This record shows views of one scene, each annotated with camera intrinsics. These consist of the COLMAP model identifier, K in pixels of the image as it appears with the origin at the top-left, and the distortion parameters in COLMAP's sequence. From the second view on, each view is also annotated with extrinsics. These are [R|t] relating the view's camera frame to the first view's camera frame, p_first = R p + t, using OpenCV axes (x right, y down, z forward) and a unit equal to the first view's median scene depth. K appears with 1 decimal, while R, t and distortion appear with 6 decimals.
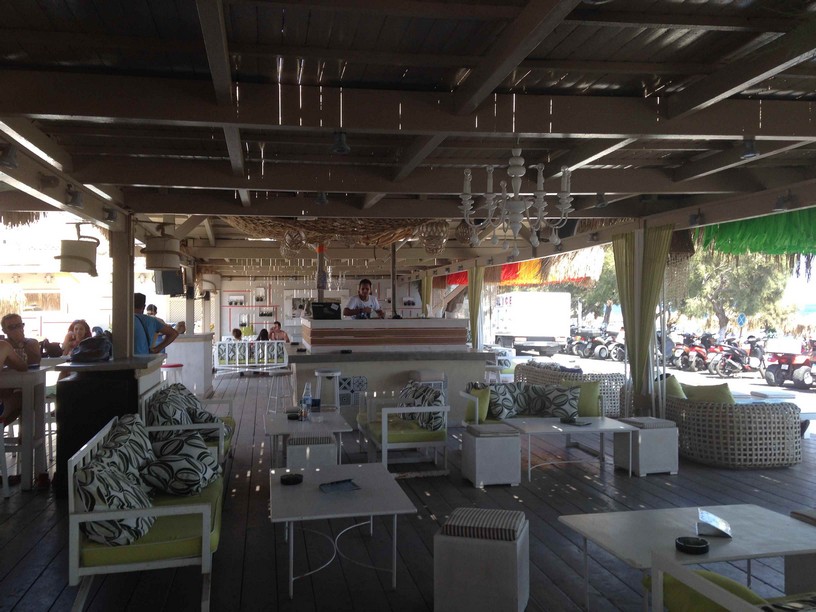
lens RADIAL K [[771.6, 0, 408.1], [0, 771.6, 307.7], [0, 0, 1]] dist [0.023256, 0.000000]
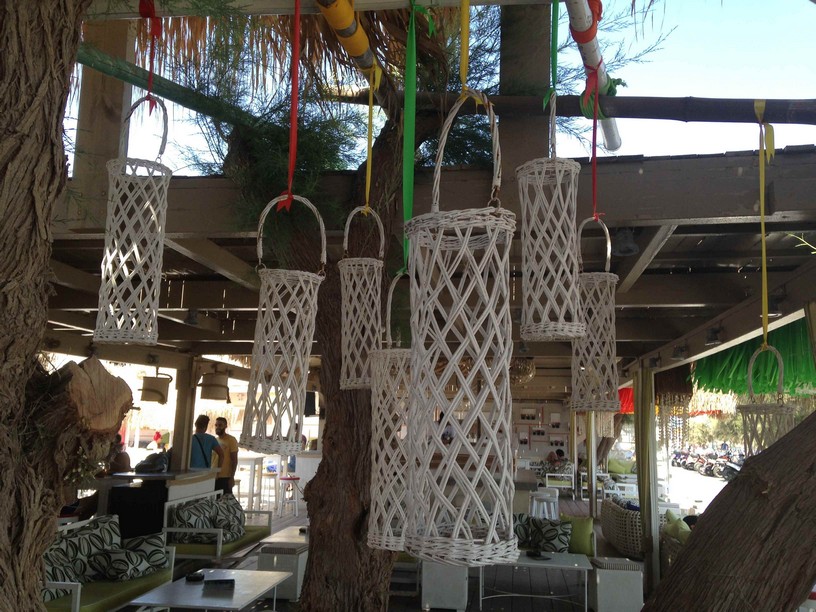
lens RADIAL K [[771.6, 0, 408.2], [0, 771.6, 304.1], [0, 0, 1]] dist [0.023256, 0.000000]
pose [[0.939983, -0.020887, -0.340583, 0.420223], [-0.032472, 0.988119, -0.150219, -0.025779], [0.339674, 0.152262, 0.928137, -0.081251]]
